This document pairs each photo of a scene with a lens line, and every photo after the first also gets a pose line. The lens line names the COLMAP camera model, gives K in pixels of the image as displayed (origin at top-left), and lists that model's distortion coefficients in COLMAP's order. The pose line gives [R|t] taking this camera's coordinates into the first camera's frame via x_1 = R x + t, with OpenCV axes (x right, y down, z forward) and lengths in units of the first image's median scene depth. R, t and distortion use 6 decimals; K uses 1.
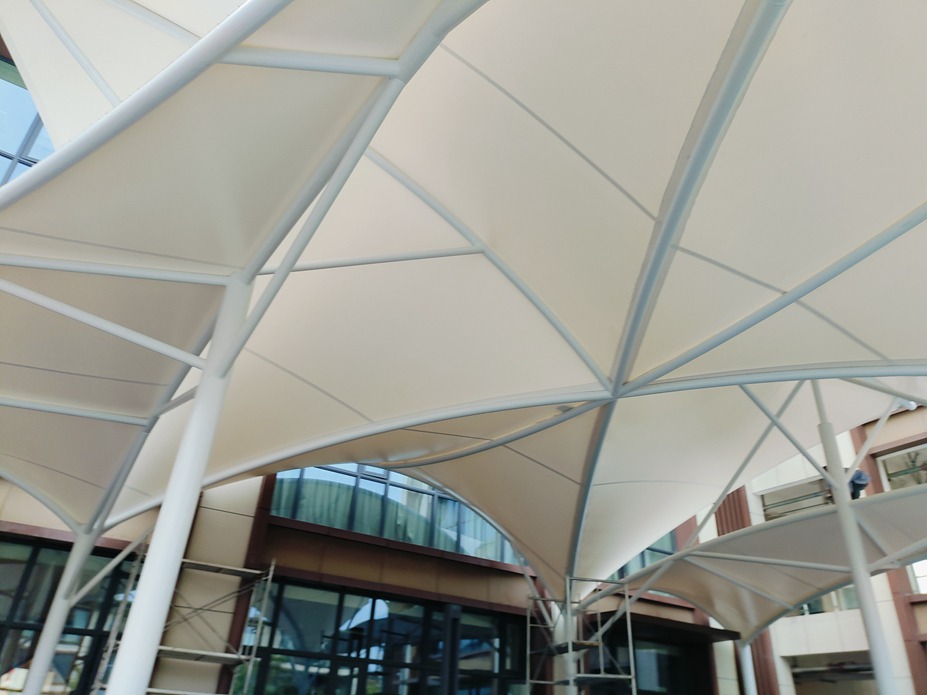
lens RADIAL K [[694.8, 0, 467.5], [0, 694.8, 350.8], [0, 0, 1]] dist [0.029893, -0.029225]
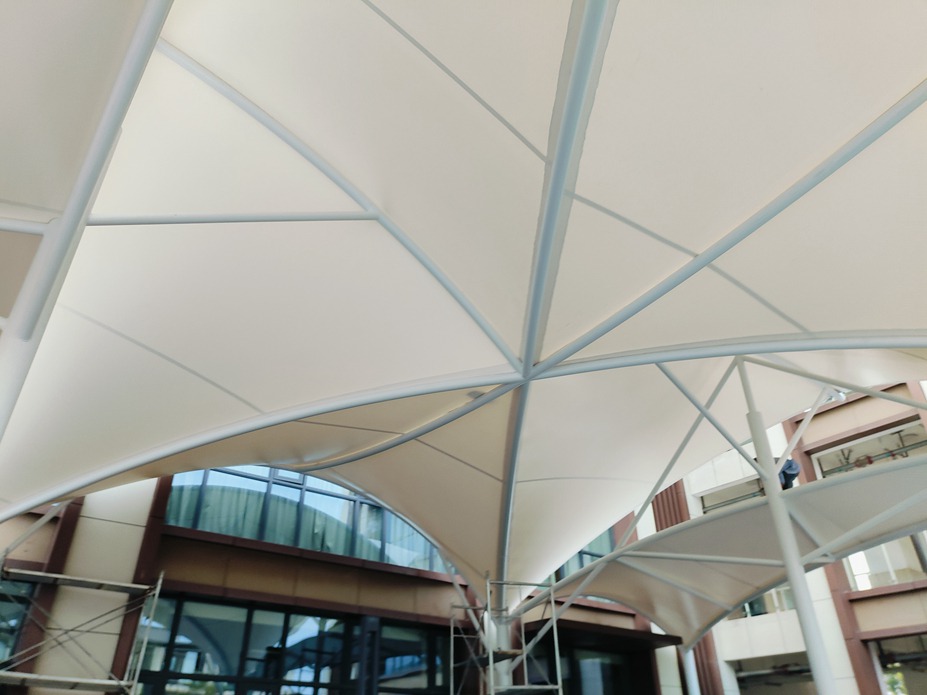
lens RADIAL K [[694.8, 0, 466.3], [0, 694.8, 348.1], [0, 0, 1]] dist [0.029893, -0.029225]
pose [[0.997787, -0.010248, 0.065694, 0.054822], [0.011964, 0.999596, -0.025772, 0.036813], [-0.065403, 0.026501, 0.997507, 0.064964]]
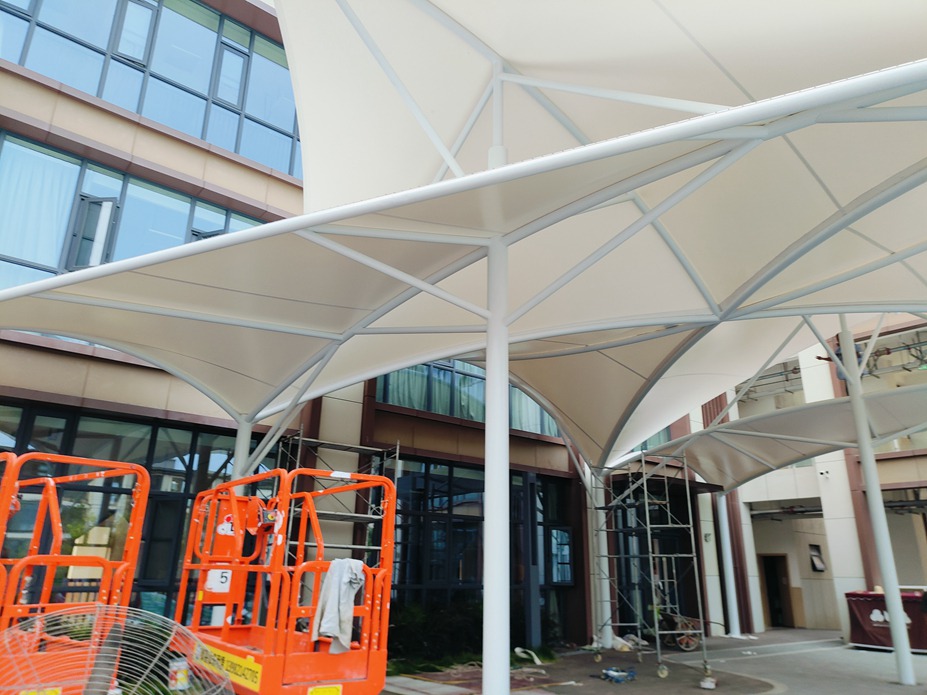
lens RADIAL K [[694.8, 0, 457.3], [0, 694.8, 360.2], [0, 0, 1]] dist [0.029893, -0.029225]
pose [[0.994010, 0.004215, 0.109204, -0.299840], [-0.027546, 0.976657, 0.213033, -0.087705], [-0.105757, -0.214765, 0.970923, -0.129752]]
